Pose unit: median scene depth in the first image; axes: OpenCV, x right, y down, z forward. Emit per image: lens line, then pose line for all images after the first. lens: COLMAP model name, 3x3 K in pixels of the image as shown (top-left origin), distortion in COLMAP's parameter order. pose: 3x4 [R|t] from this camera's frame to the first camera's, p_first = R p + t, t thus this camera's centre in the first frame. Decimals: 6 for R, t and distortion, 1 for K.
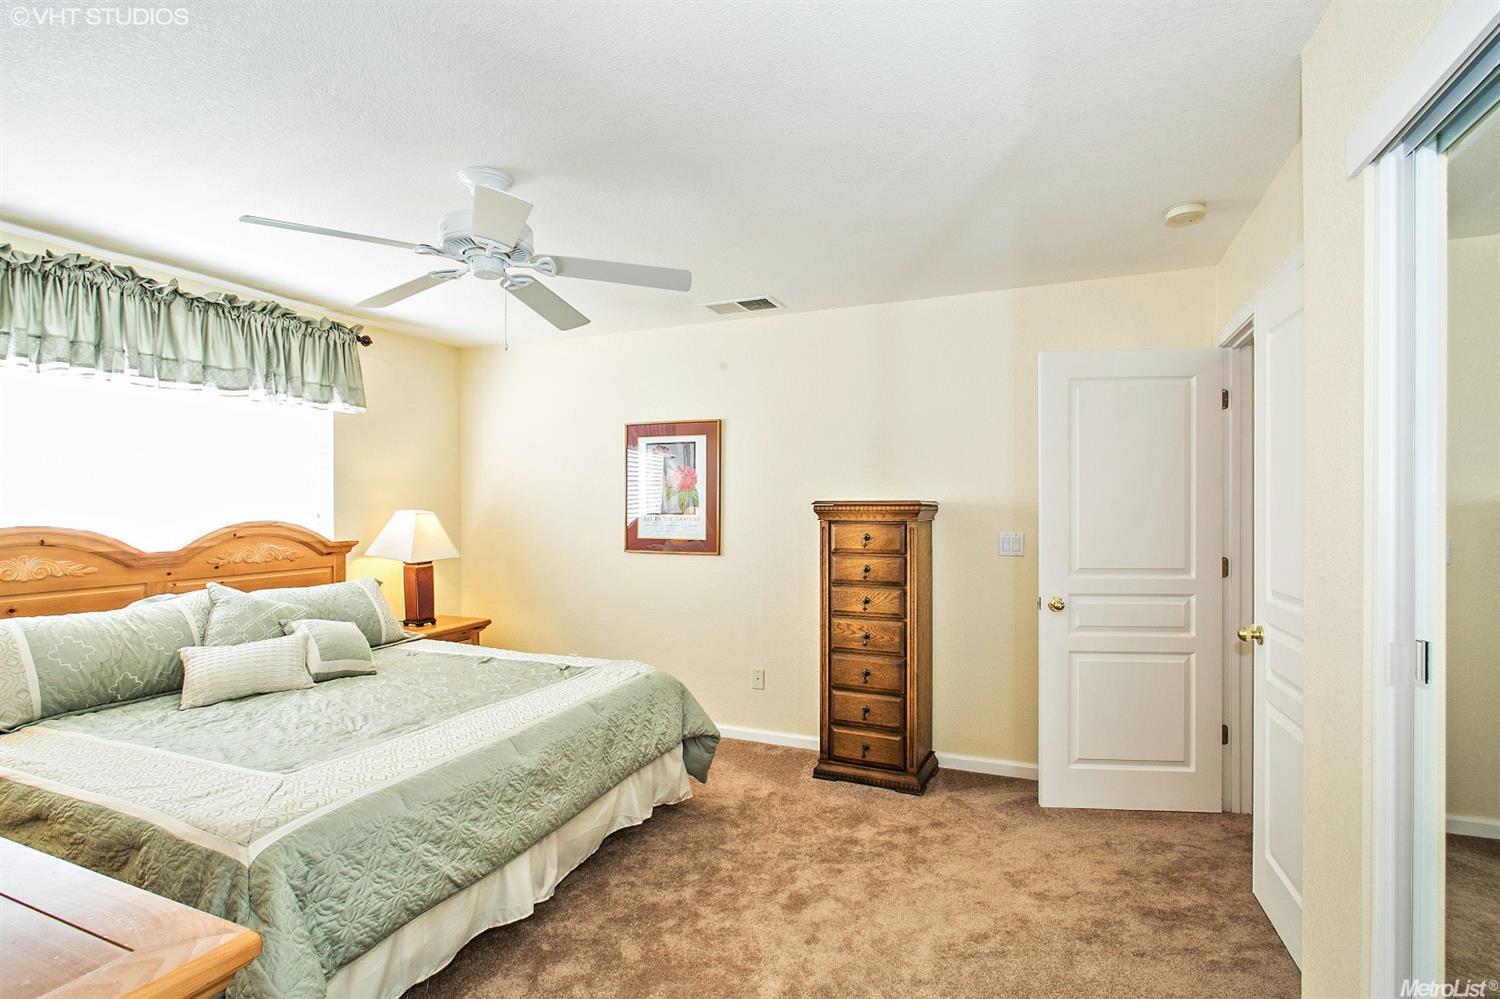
lens RADIAL K [[719.2, 0, 743.6], [0, 719.2, 505.5], [0, 0, 1]] dist [-0.009492, 0.001710]
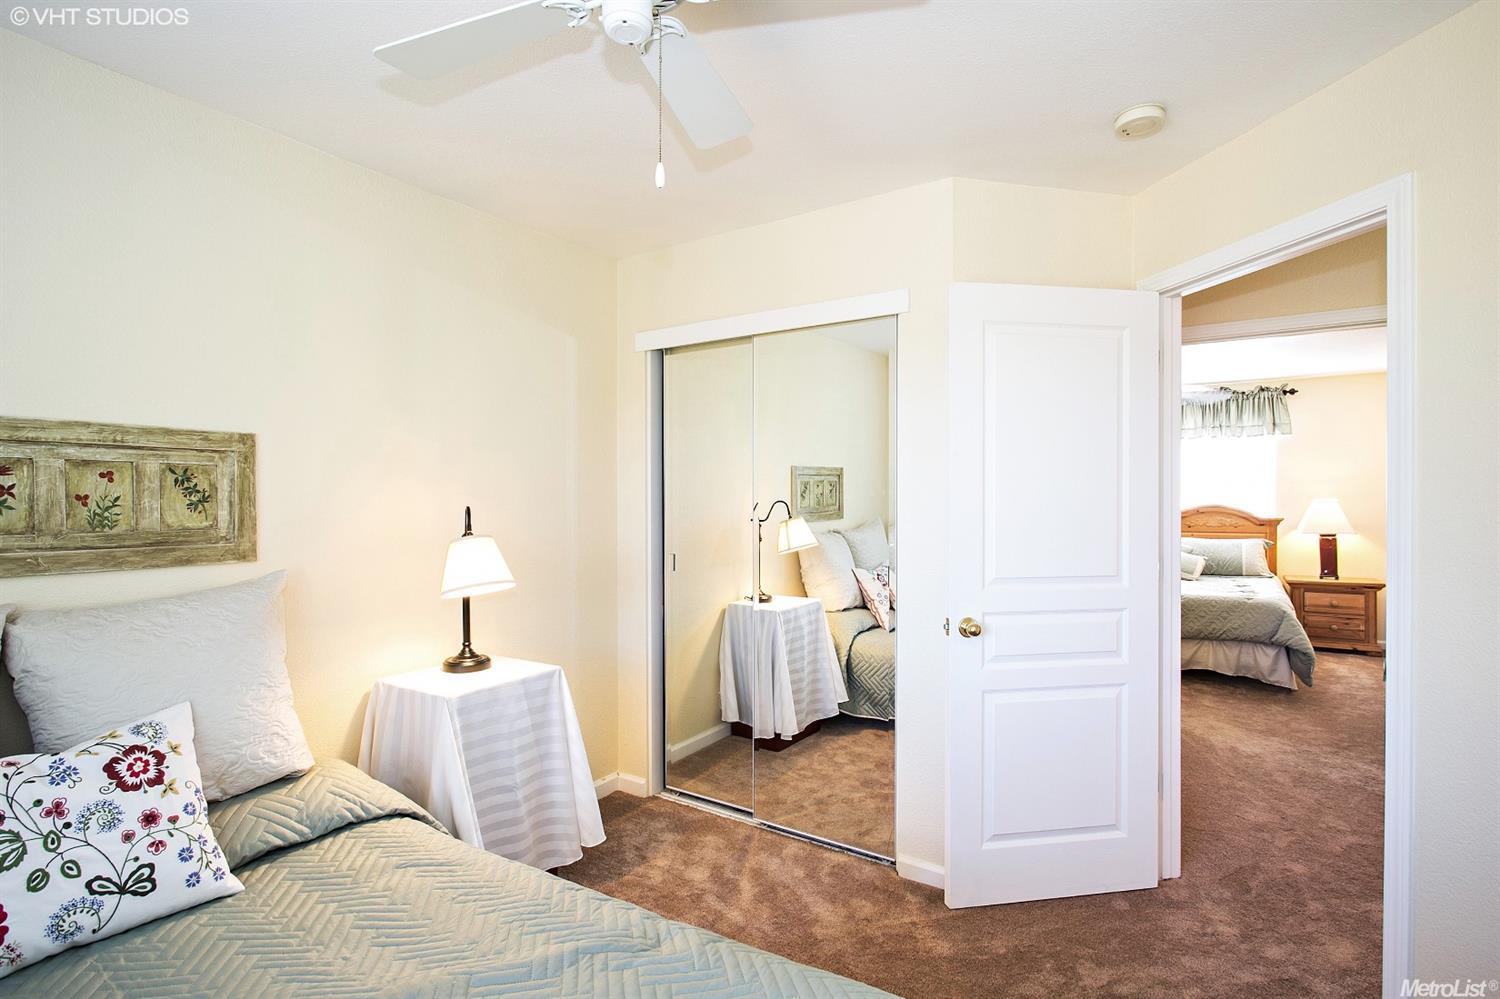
lens RADIAL K [[719.2, 0, 750.5], [0, 719.2, 508.8], [0, 0, 1]] dist [-0.009492, 0.001710]
pose [[-0.167200, 0.012273, -0.985847, 1.327453], [0.003426, 0.999924, 0.011867, 0.005068], [0.985917, -0.001394, -0.167229, 0.101239]]
